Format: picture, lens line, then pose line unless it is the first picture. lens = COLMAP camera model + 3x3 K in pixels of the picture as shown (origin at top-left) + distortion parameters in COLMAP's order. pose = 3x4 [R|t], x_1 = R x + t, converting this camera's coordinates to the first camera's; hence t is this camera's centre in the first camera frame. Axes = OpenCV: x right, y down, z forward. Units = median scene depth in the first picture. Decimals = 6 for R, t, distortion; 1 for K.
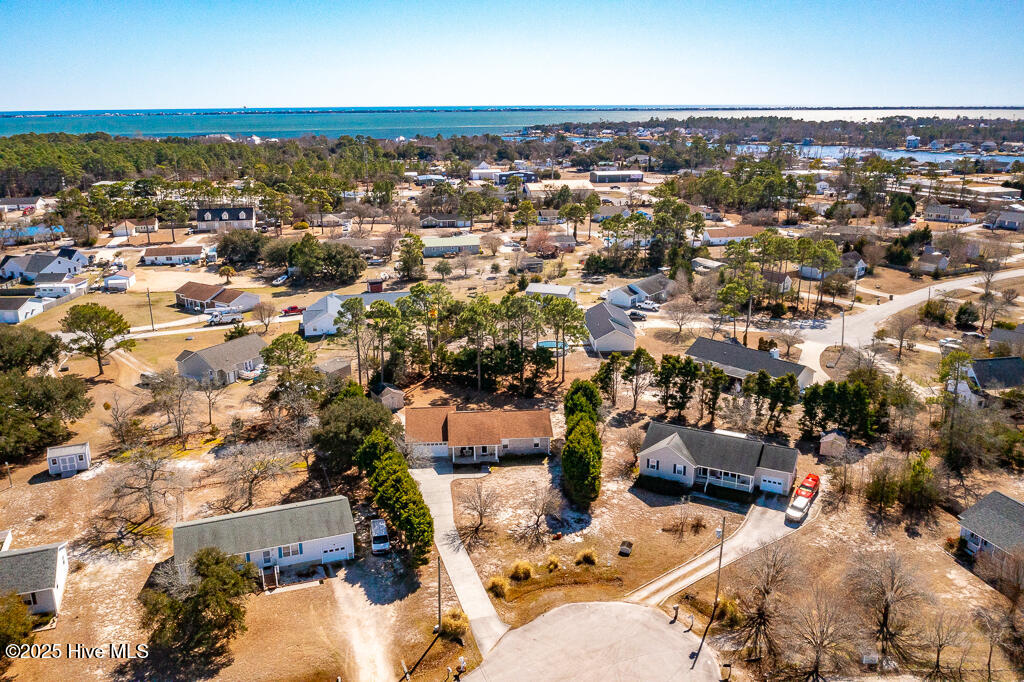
lens RADIAL K [[810.6, 0, 512.0], [0, 810.6, 341.0], [0, 0, 1]] dist [-0.035274, 0.008376]
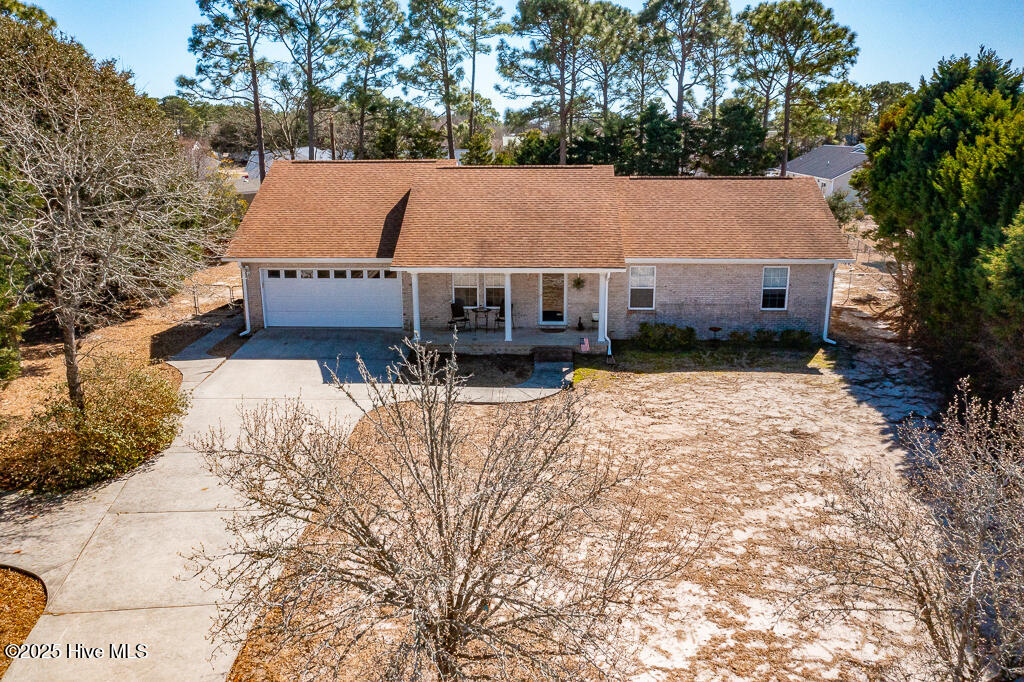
lens RADIAL K [[810.6, 0, 512.0], [0, 810.6, 341.0], [0, 0, 1]] dist [-0.035274, 0.008376]
pose [[0.990390, 0.038542, -0.132825, -0.017283], [-0.042221, 0.998796, -0.024997, 0.186459], [0.131701, 0.030365, 0.990824, 0.940509]]
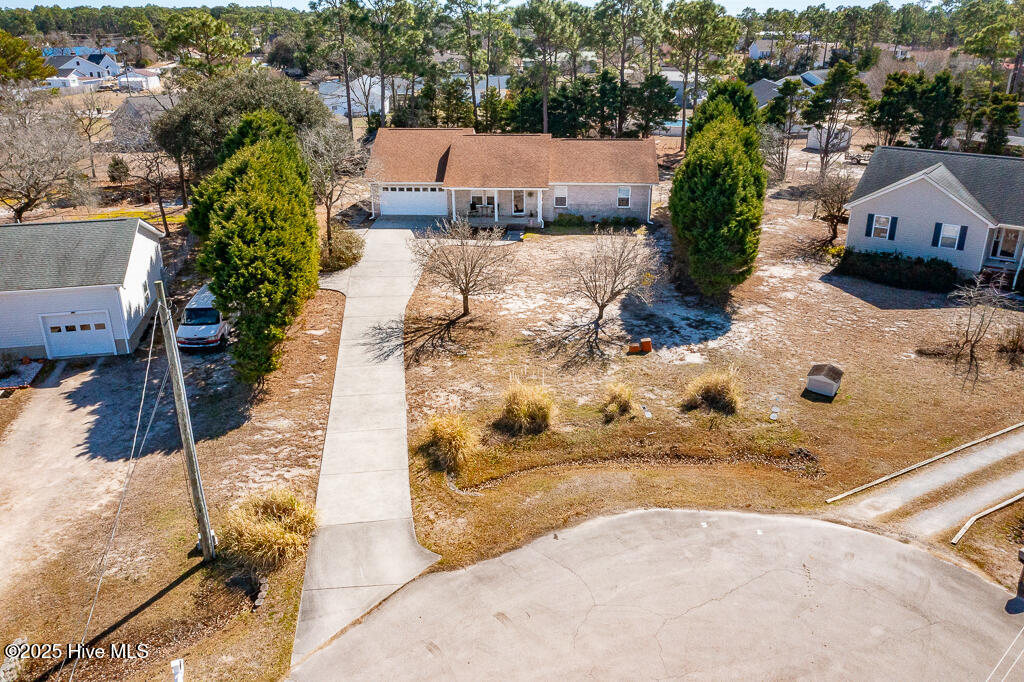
lens RADIAL K [[810.6, 0, 512.0], [0, 810.6, 341.0], [0, 0, 1]] dist [-0.035274, 0.008376]
pose [[0.984926, 0.062798, -0.161173, 0.059197], [-0.046947, 0.993845, 0.100337, 0.207110], [0.166482, -0.091258, 0.981812, 0.615888]]
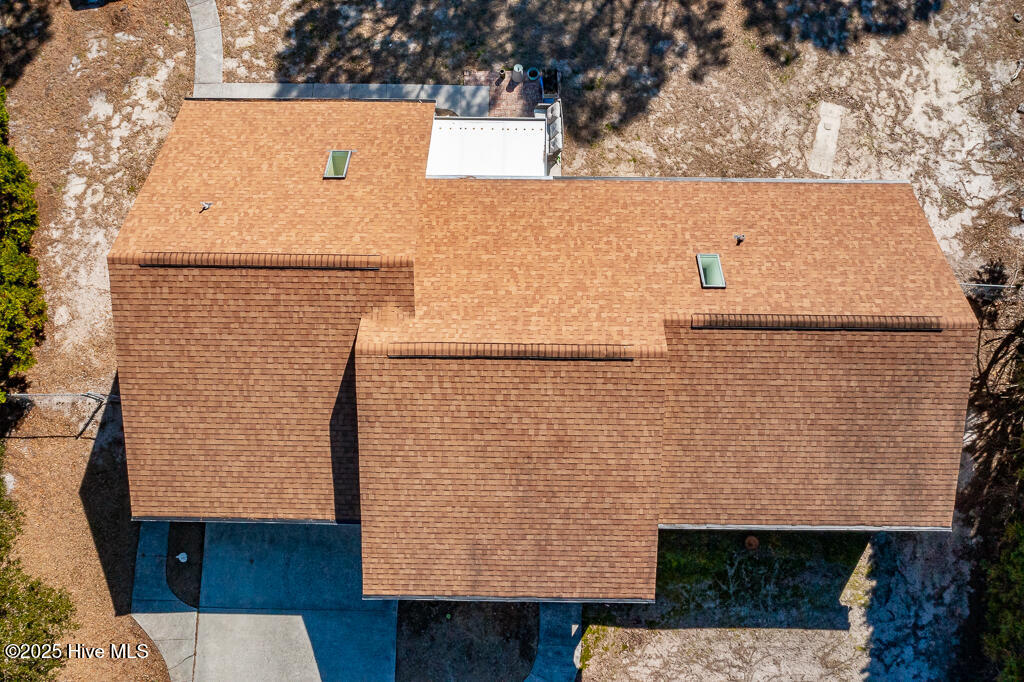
lens RADIAL K [[810.6, 0, 512.0], [0, 810.6, 341.0], [0, 0, 1]] dist [-0.035274, 0.008376]
pose [[0.994416, 0.103232, -0.021906, -0.057891], [-0.032037, 0.493092, 0.869387, -0.070940], [0.100550, -0.863831, 0.493646, 1.162298]]
